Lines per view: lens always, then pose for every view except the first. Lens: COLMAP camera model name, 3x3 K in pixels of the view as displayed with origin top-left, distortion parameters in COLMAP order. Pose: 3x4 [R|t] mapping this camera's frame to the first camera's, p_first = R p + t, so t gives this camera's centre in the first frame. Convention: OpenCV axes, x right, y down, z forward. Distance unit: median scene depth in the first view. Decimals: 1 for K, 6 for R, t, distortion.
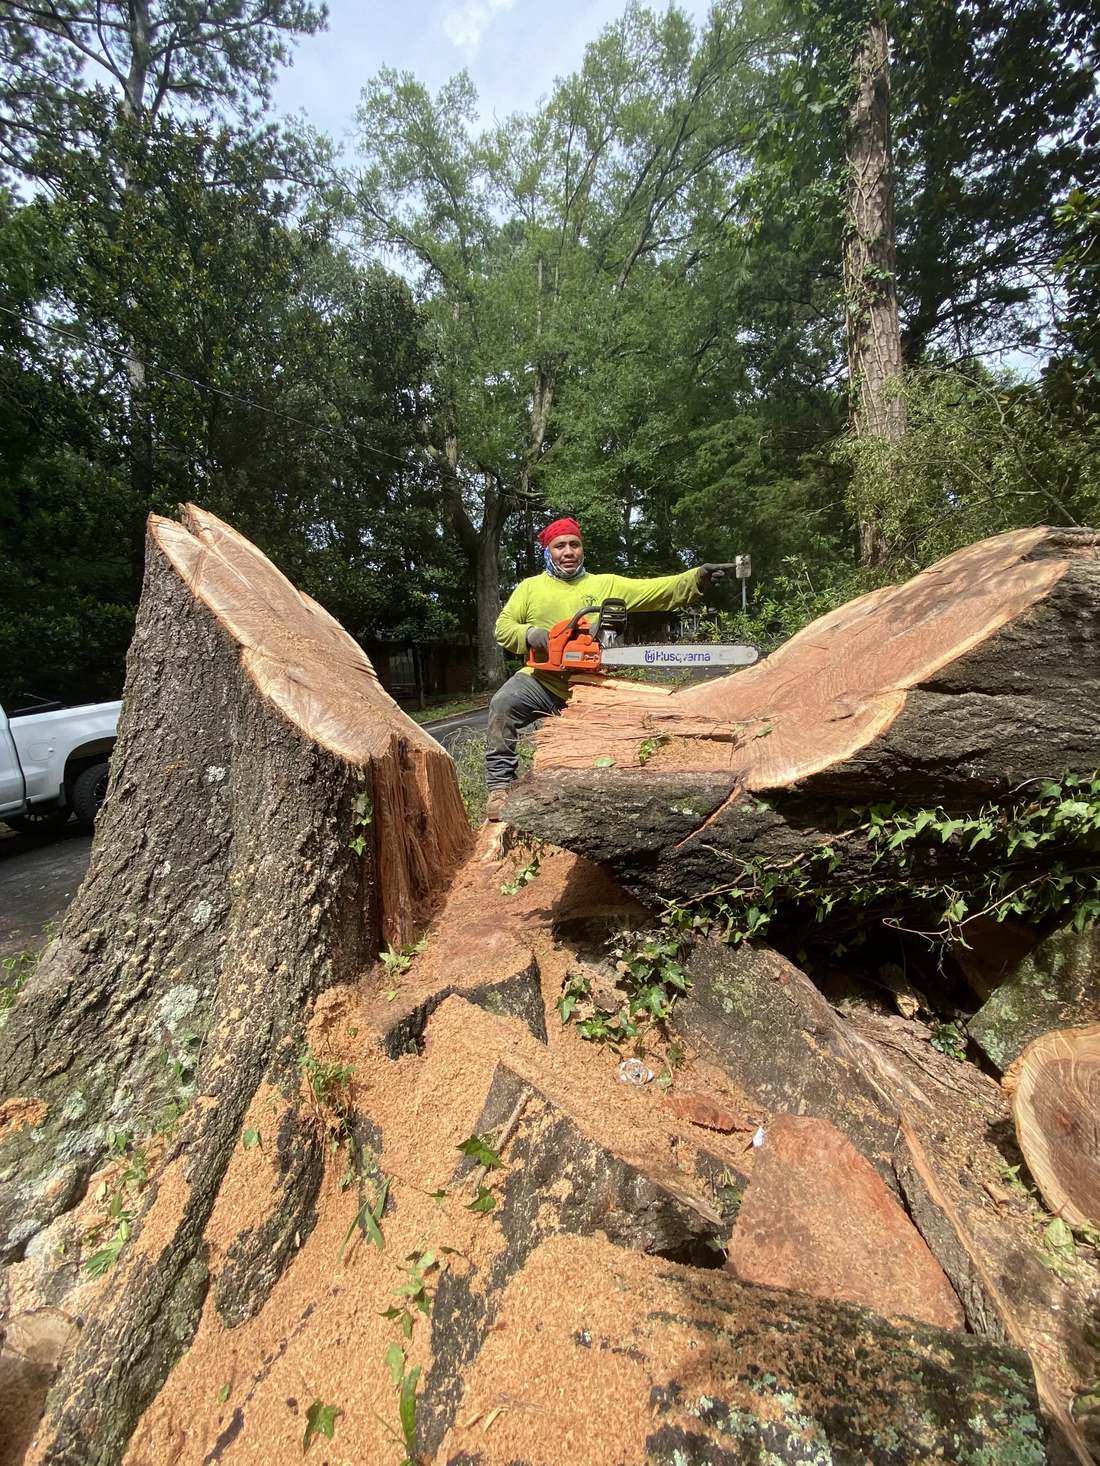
lens RADIAL K [[1064.2, 0, 549.6], [0, 1064.2, 715.5], [0, 0, 1]] dist [0.035776, -0.082895]
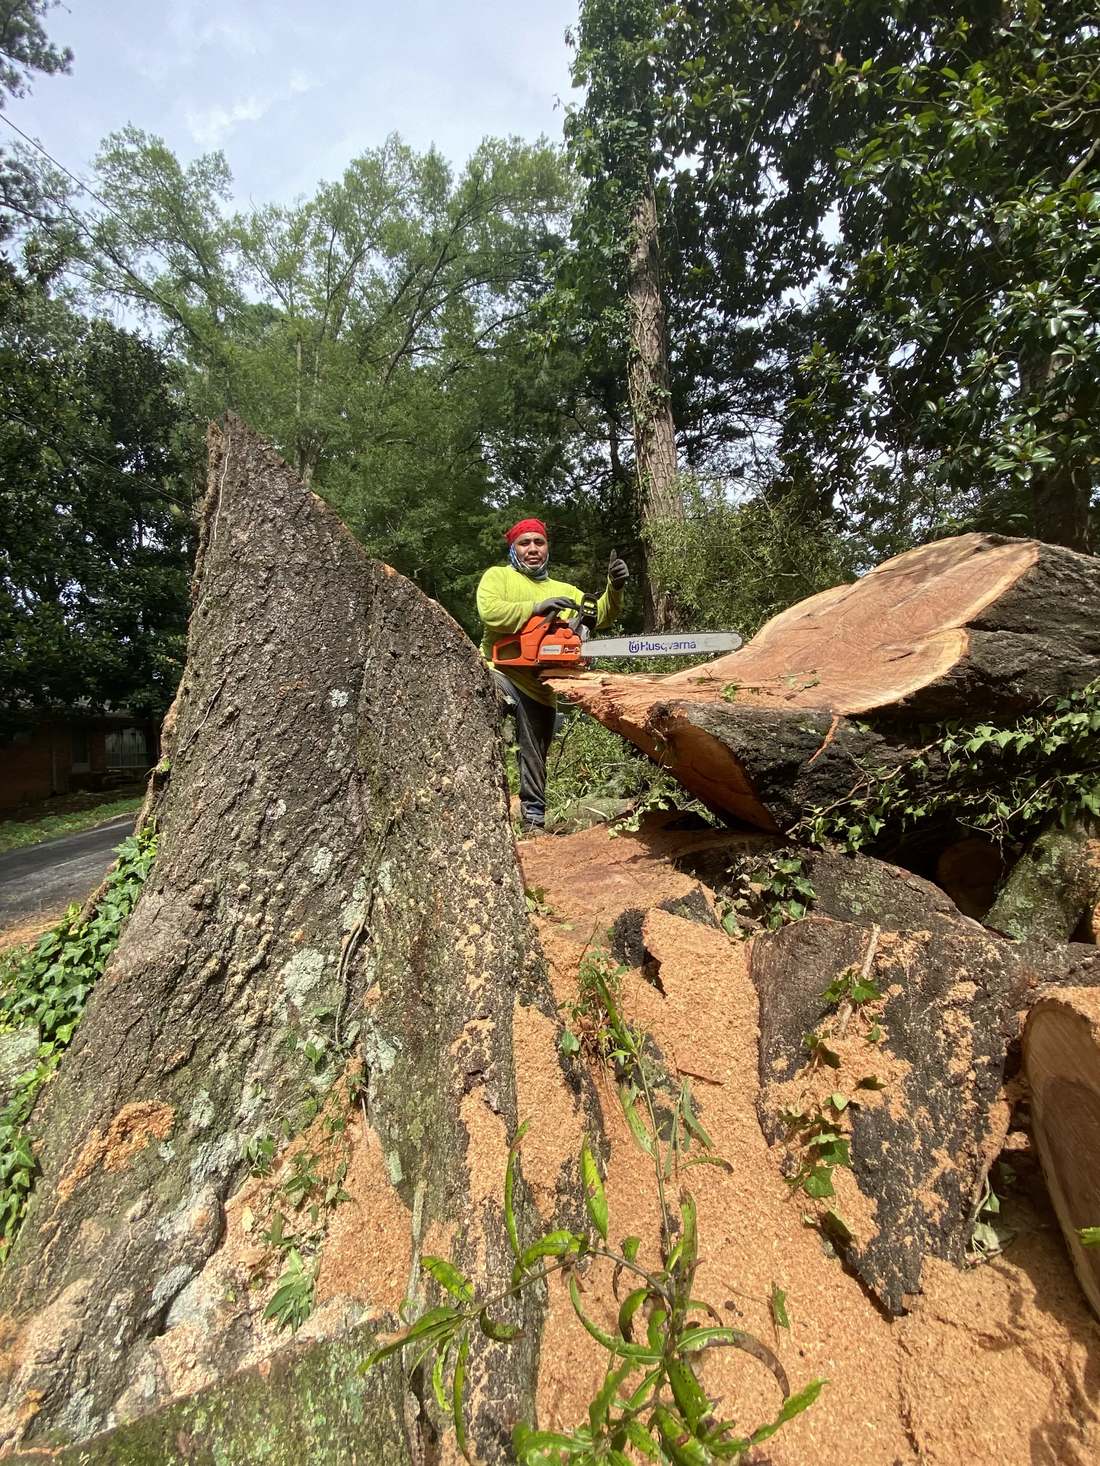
lens RADIAL K [[1064.9, 0, 550.0], [0, 1064.9, 733.0], [0, 0, 1]] dist [0.046815, -0.096170]
pose [[0.864578, 0.032204, 0.501466, -0.594227], [0.061171, 0.983777, -0.168642, 0.237452], [-0.498762, 0.176479, 0.848582, 0.185129]]
